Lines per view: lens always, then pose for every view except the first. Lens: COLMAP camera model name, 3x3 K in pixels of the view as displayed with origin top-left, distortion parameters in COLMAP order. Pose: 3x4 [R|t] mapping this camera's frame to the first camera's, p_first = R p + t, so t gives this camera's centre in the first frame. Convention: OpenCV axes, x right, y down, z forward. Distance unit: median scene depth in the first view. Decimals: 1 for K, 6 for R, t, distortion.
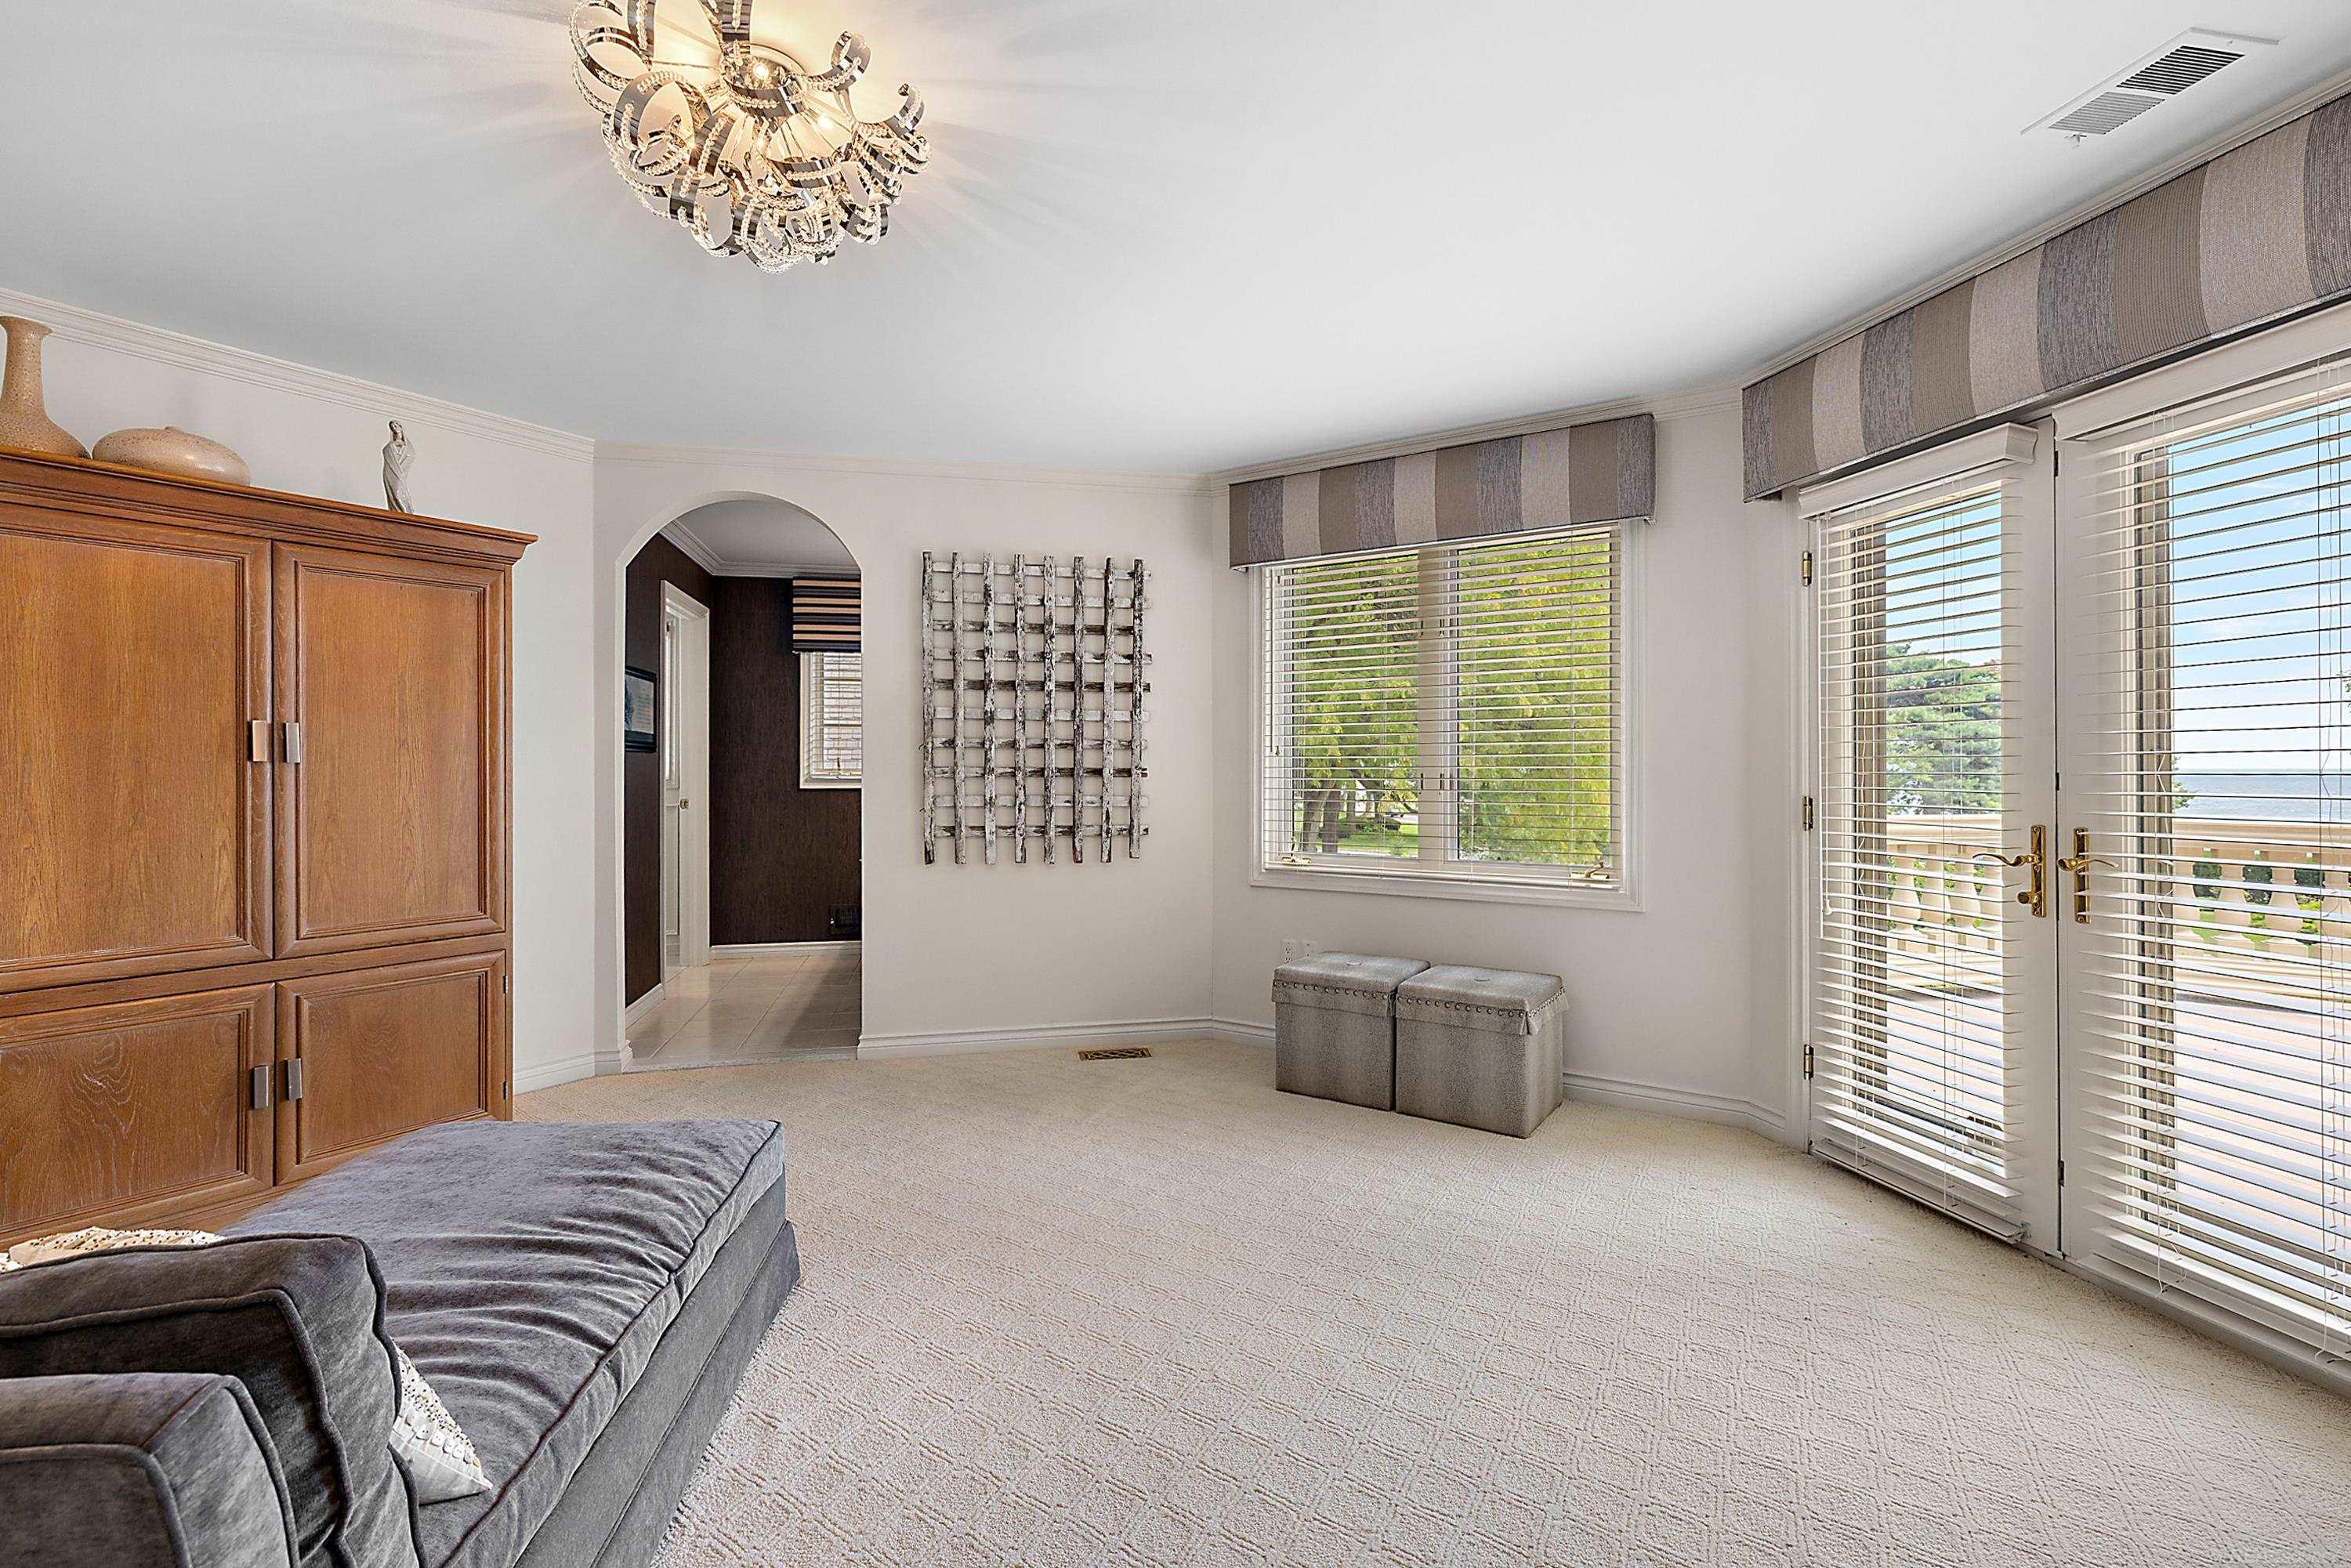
lens RADIAL K [[1020.4, 0, 1172.6], [0, 1020.4, 773.6], [0, 0, 1]] dist [0.002218, 0.000195]
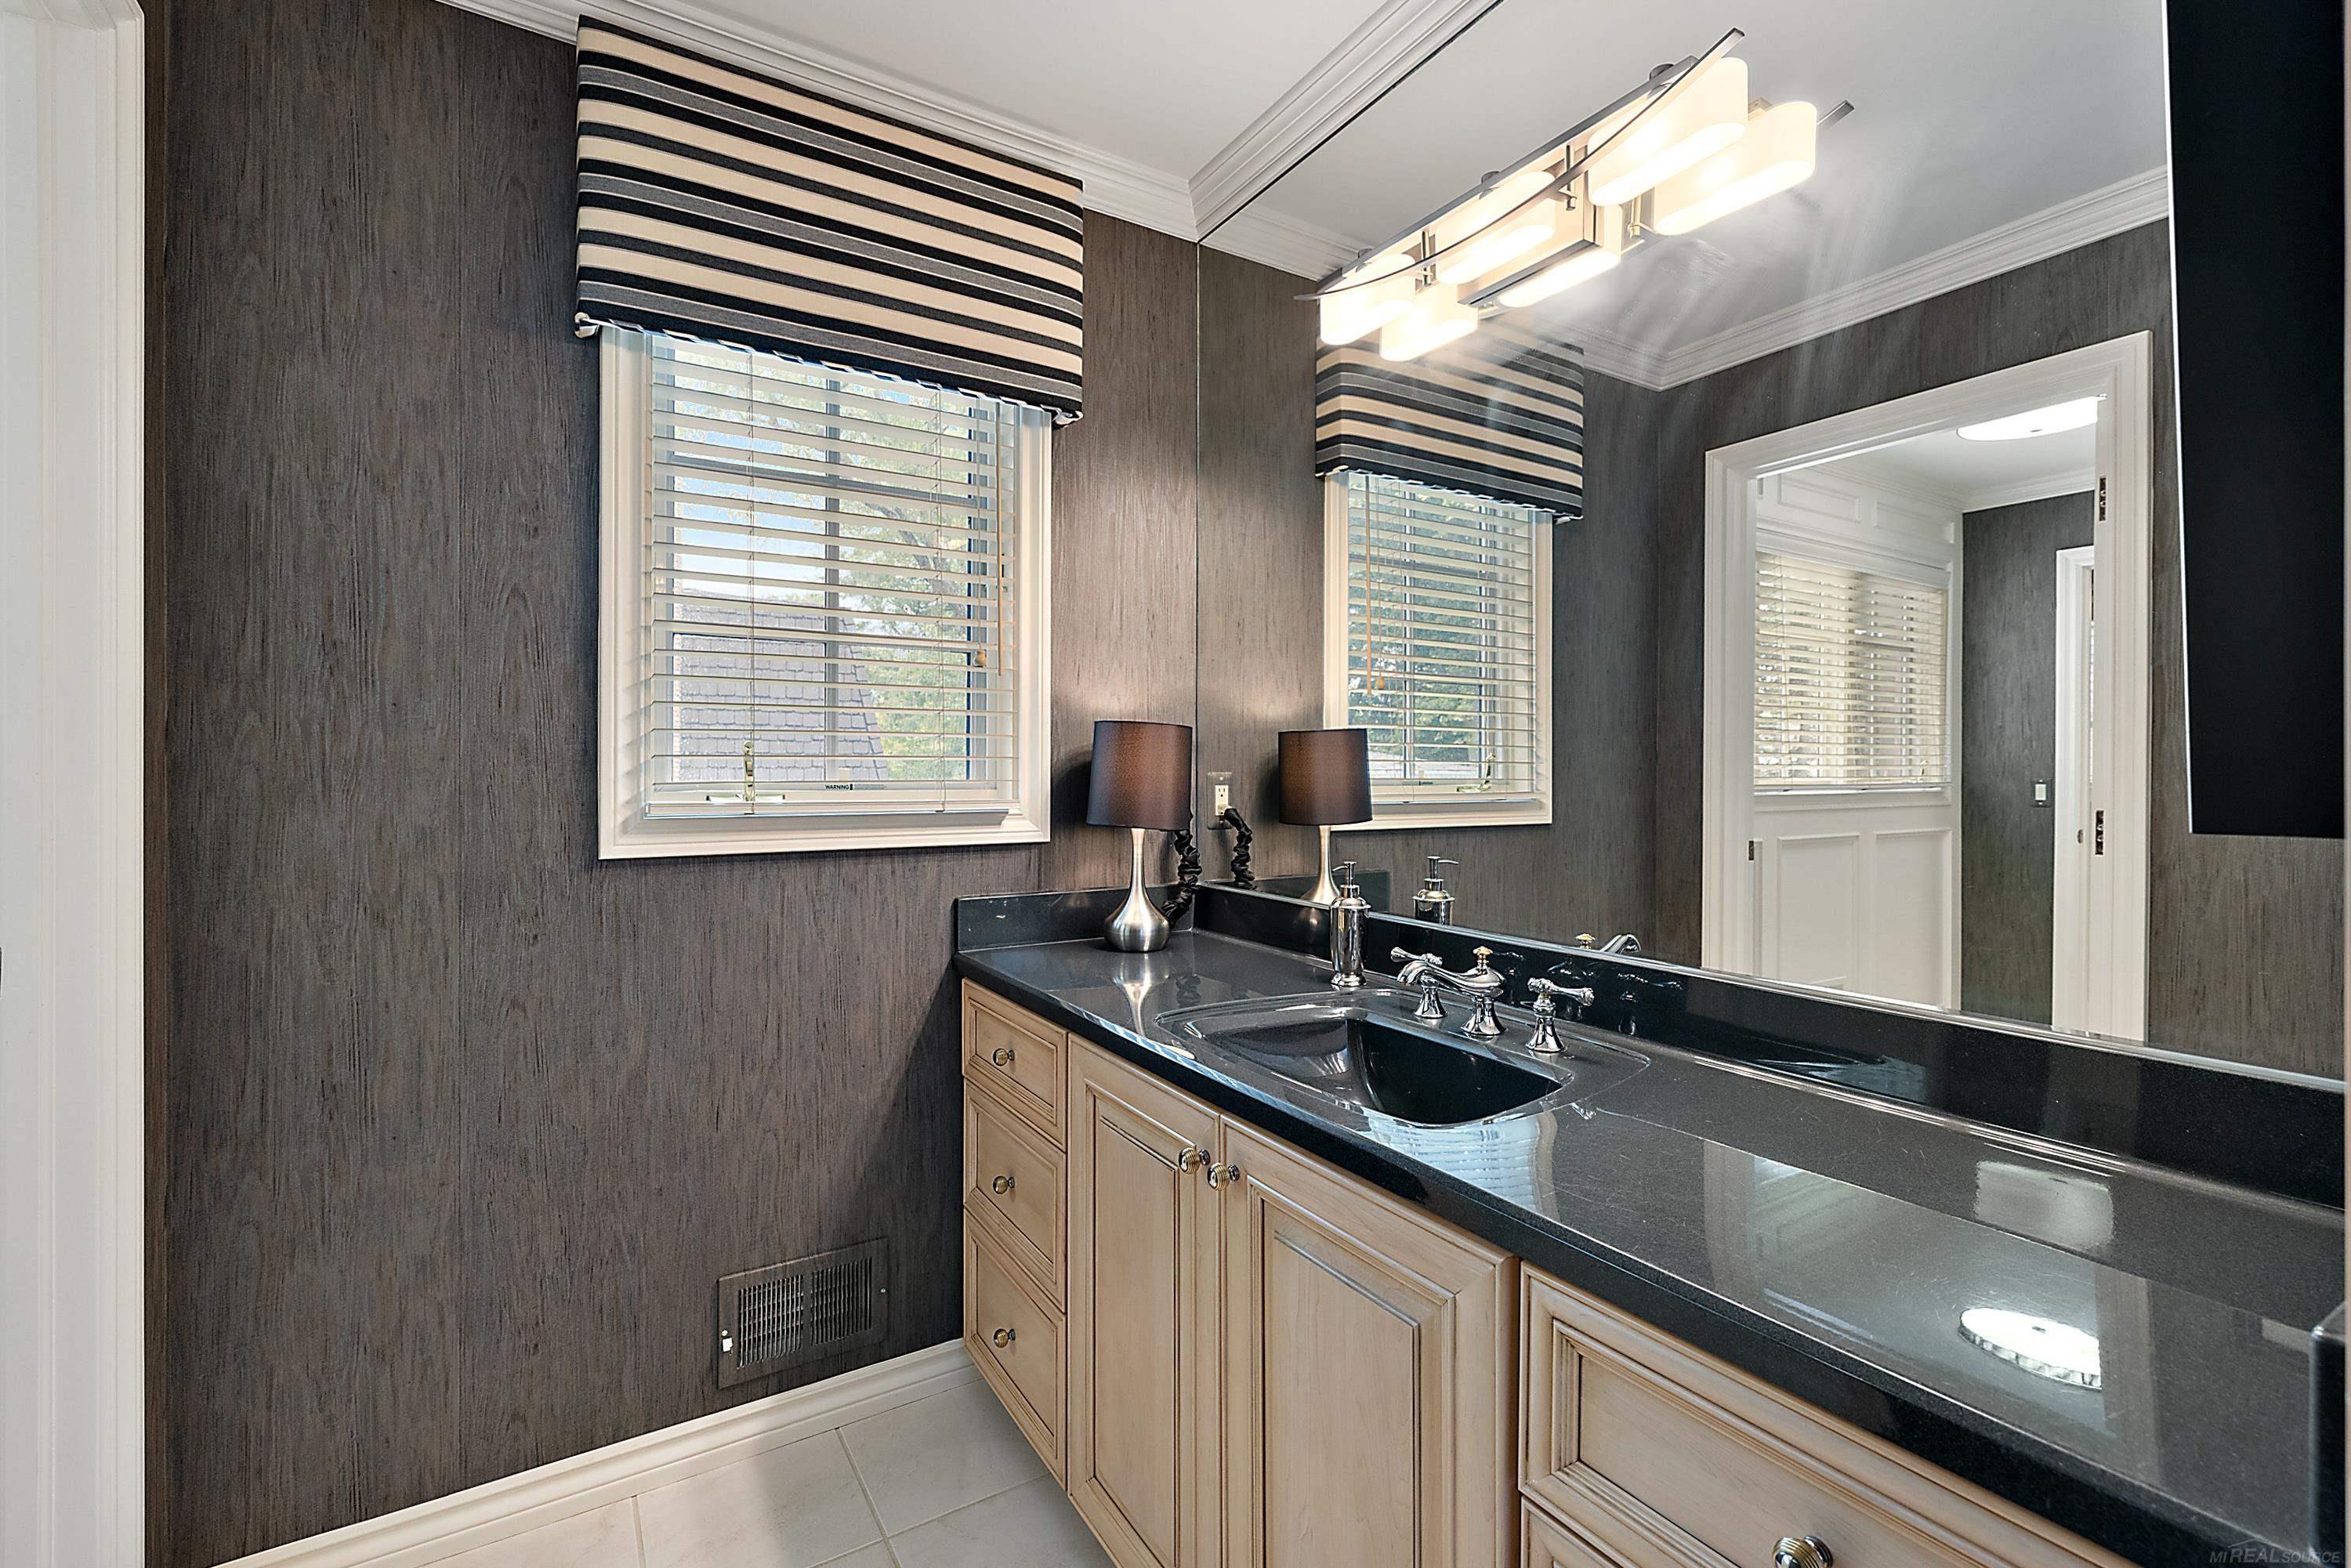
lens RADIAL K [[1020.4, 0, 1181.2], [0, 1020.4, 778.9], [0, 0, 1]] dist [0.002218, 0.000195]
pose [[0.951361, 0.002062, 0.308072, -0.306574], [-0.002003, 0.999998, -0.000508, -0.006162], [-0.308073, -0.000134, 0.951363, 0.713029]]
